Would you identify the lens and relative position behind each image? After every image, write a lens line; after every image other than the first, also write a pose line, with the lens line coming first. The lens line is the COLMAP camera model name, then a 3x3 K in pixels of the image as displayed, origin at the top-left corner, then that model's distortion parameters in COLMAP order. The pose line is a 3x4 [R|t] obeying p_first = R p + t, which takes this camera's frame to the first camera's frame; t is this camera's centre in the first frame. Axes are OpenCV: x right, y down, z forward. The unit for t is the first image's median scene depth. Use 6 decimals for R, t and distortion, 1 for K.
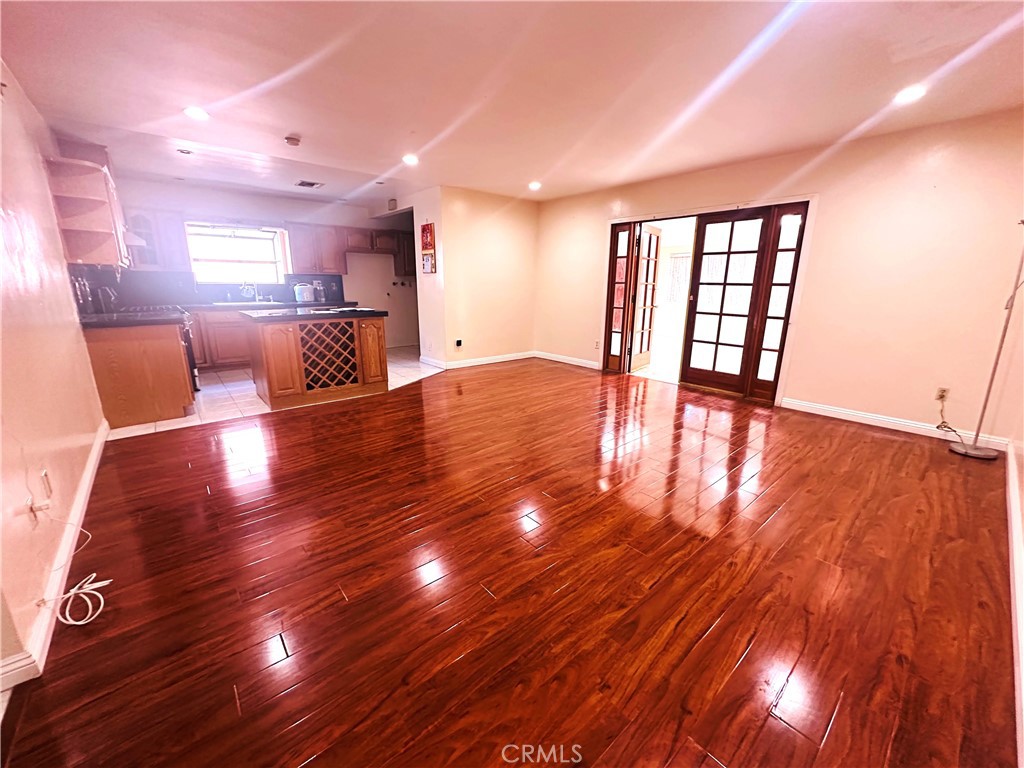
lens RADIAL K [[408.4, 0, 512.0], [0, 408.4, 382.4], [0, 0, 1]] dist [-0.001572, 0.000180]
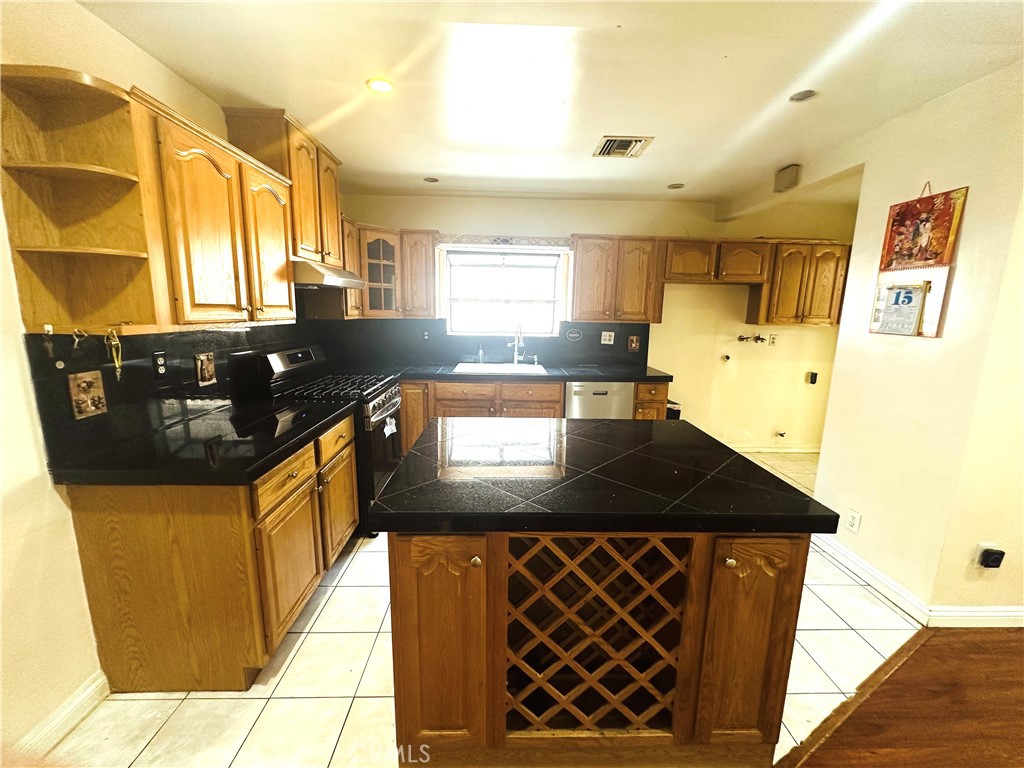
lens RADIAL K [[408.4, 0, 510.8], [0, 408.4, 380.9], [0, 0, 1]] dist [-0.001572, 0.000180]
pose [[0.777492, 0.118341, -0.617658, -0.303617], [-0.161567, 0.986758, -0.014317, -0.210961], [0.607784, 0.110924, 0.786317, 0.649258]]
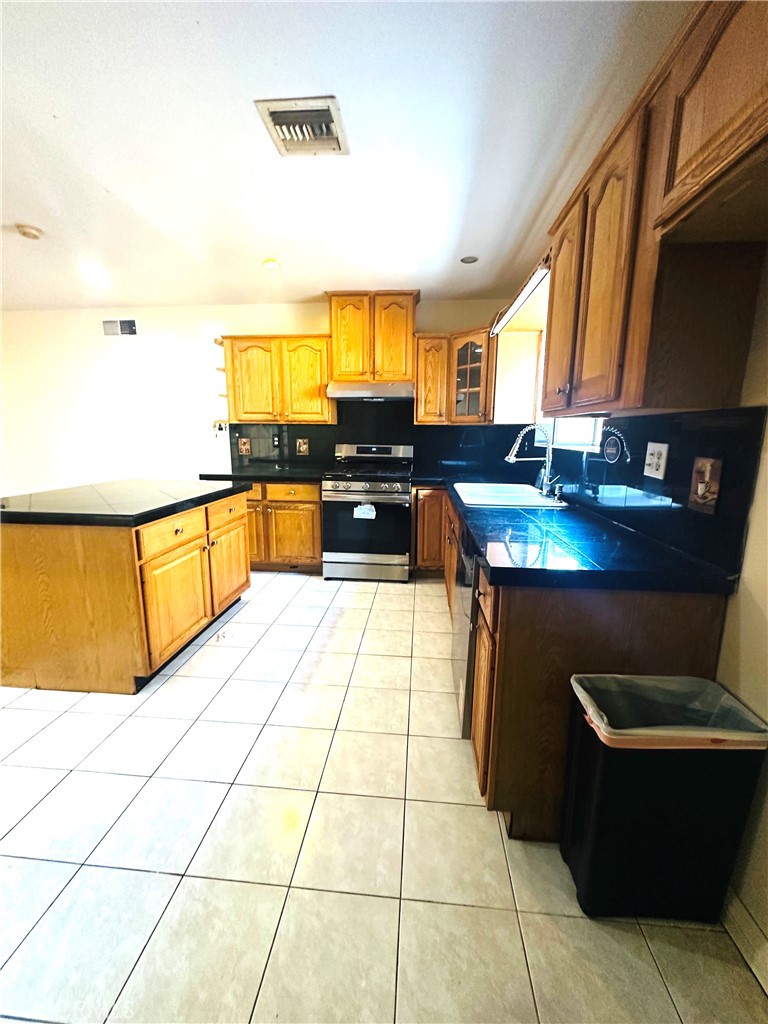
lens RADIAL K [[408.4, 0, 384.6], [0, 408.4, 509.5], [0, 0, 1]] dist [-0.001572, 0.000180]
pose [[-0.709888, 0.121807, -0.693702, -0.327928], [-0.174257, 0.923935, 0.340557, -0.374436], [0.682418, 0.362639, -0.634664, 1.480080]]
